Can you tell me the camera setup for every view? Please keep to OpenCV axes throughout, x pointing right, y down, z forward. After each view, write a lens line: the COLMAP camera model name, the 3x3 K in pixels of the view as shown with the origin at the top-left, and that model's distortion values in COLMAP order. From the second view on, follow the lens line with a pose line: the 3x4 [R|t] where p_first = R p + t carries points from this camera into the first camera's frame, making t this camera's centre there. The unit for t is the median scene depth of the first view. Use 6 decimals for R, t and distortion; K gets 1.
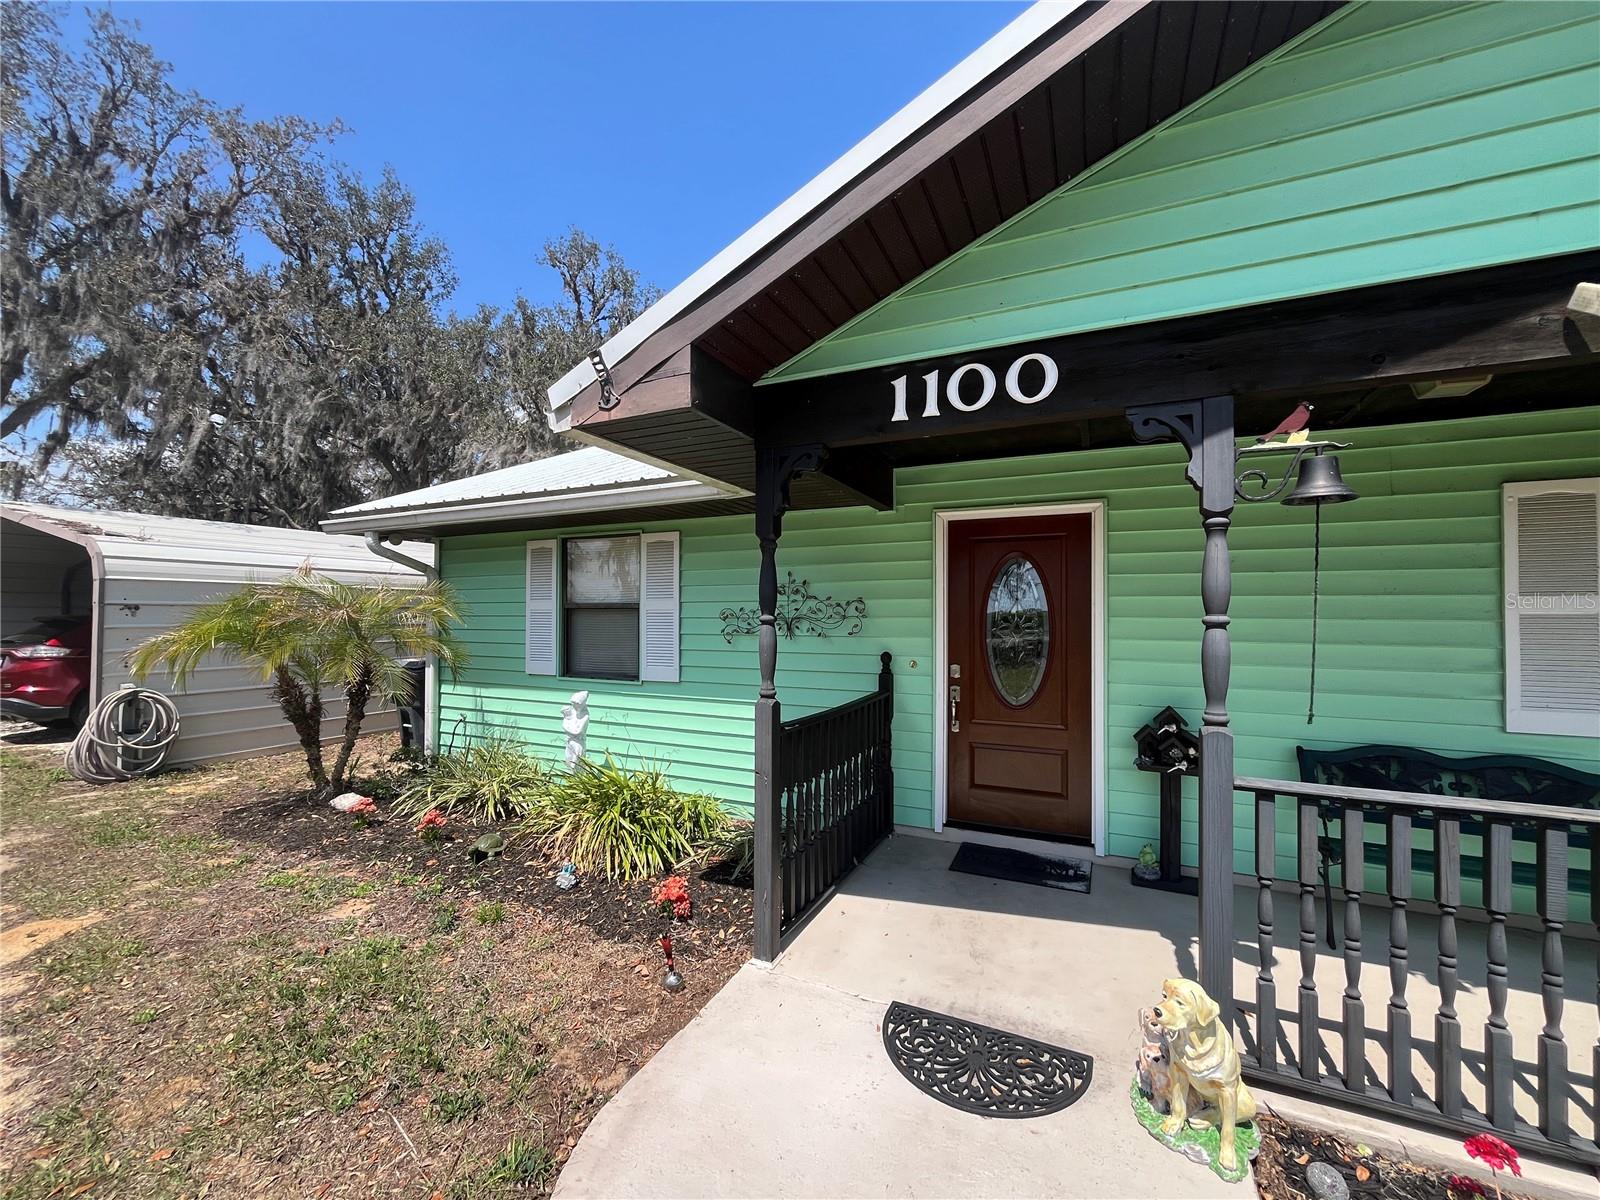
lens RADIAL K [[645.9, 0, 798.2], [0, 645.9, 608.6], [0, 0, 1]] dist [-0.004266, 0.000323]
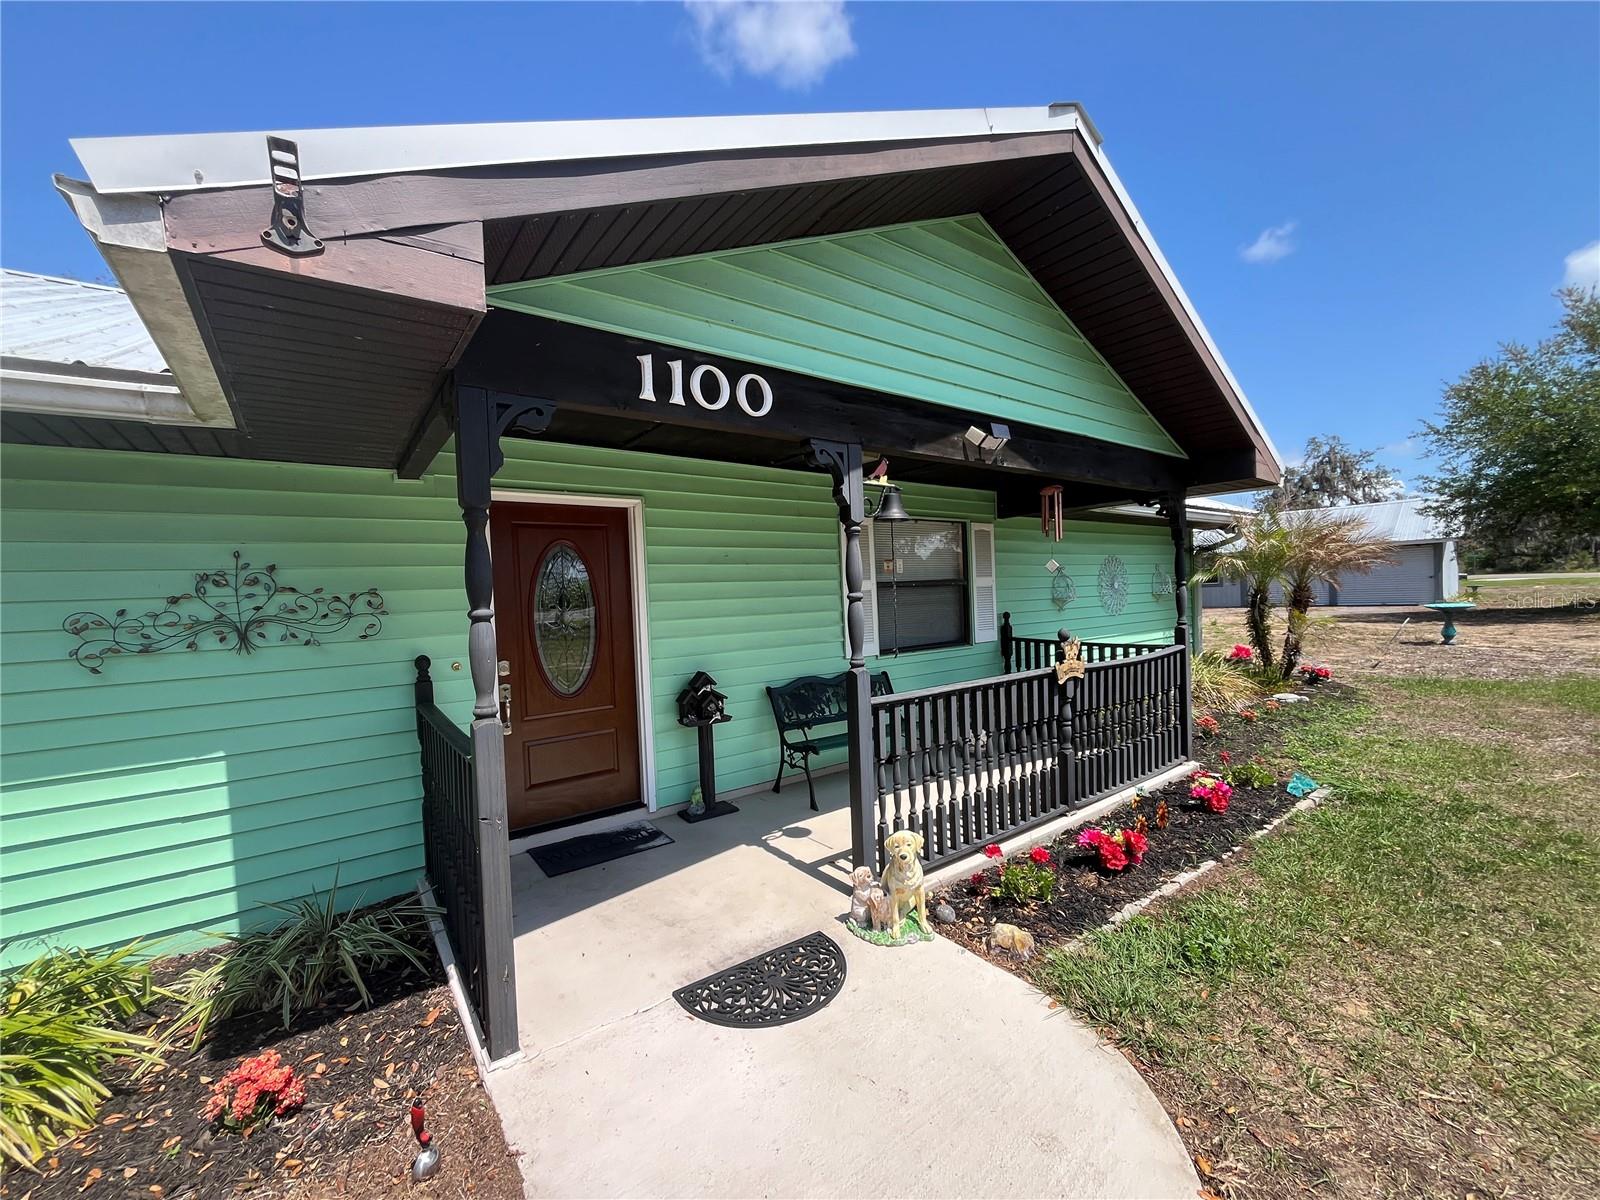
lens RADIAL K [[645.9, 0, 798.2], [0, 645.9, 608.6], [0, 0, 1]] dist [-0.004266, 0.000323]
pose [[0.467458, -0.042403, 0.882998, -0.440552], [0.030593, 0.999027, 0.031779, -0.003080], [-0.883486, 0.012158, 0.468300, 0.259971]]
